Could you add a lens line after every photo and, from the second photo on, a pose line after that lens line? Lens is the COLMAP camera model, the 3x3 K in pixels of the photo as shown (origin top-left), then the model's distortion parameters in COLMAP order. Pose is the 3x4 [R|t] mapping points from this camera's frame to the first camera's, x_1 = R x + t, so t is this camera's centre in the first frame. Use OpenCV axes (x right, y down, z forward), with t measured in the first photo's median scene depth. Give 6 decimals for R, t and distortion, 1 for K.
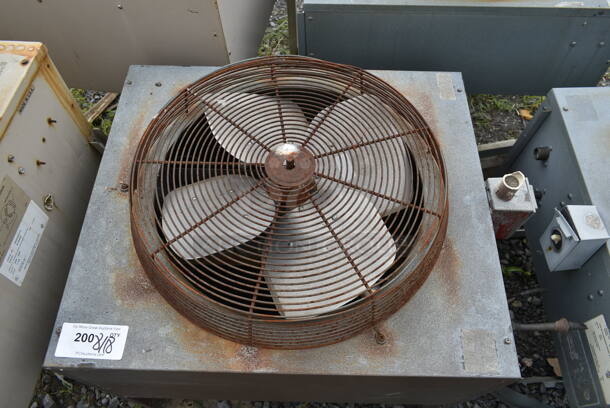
lens RADIAL K [[464.9, 0, 306.6], [0, 464.9, 204.5], [0, 0, 1]] dist [-0.026125, 0.011995]
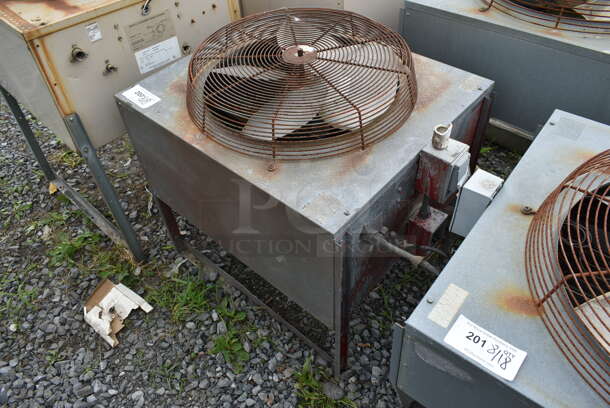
lens RADIAL K [[464.9, 0, 305.0], [0, 464.9, 202.0], [0, 0, 1]] dist [-0.026125, 0.011995]
pose [[0.760076, 0.438743, -0.479363, 0.839982], [-0.535948, 0.840393, -0.080616, 0.391390], [0.367484, 0.318188, 0.873906, -0.090039]]
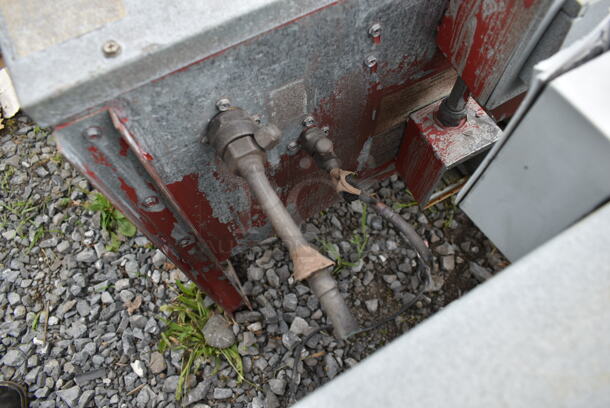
lens RADIAL K [[464.9, 0, 304.5], [0, 464.9, 203.8], [0, 0, 1]] dist [-0.026125, 0.011995]
pose [[0.485961, 0.797700, -0.357095, 0.661884], [-0.747495, 0.591072, 0.303125, 0.138045], [0.452872, 0.119620, 0.883515, 0.710424]]
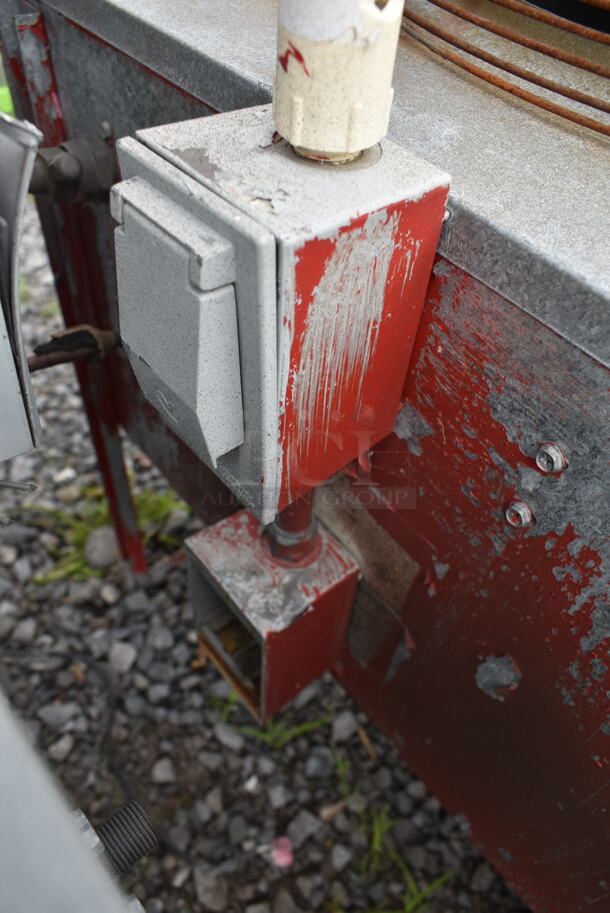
lens RADIAL K [[695.8, 0, 309.3], [0, 695.8, 458.0], [0, 0, 1]] dist [-0.026125, 0.011995]
pose [[-0.761701, 0.442649, -0.473152, 0.643603], [-0.601182, -0.210488, 0.770892, -0.258752], [0.241642, 0.871640, 0.426442, 1.053912]]
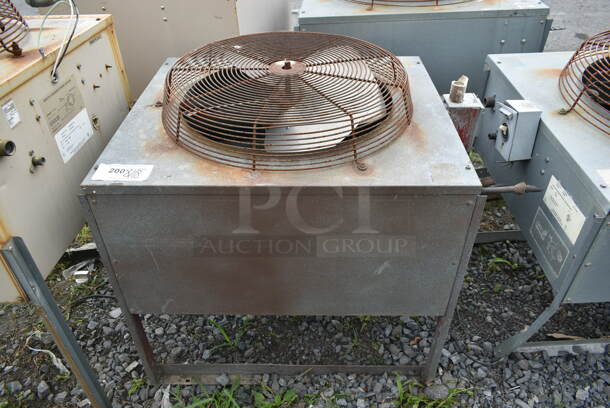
lens RADIAL K [[464.9, 0, 305.4], [0, 464.9, 202.5], [0, 0, 1]] dist [-0.026125, 0.011995]
pose [[0.999778, -0.019513, -0.007982, 0.018959], [0.014966, 0.923569, -0.383139, 0.764747], [0.014848, 0.382935, 0.923656, -0.075413]]
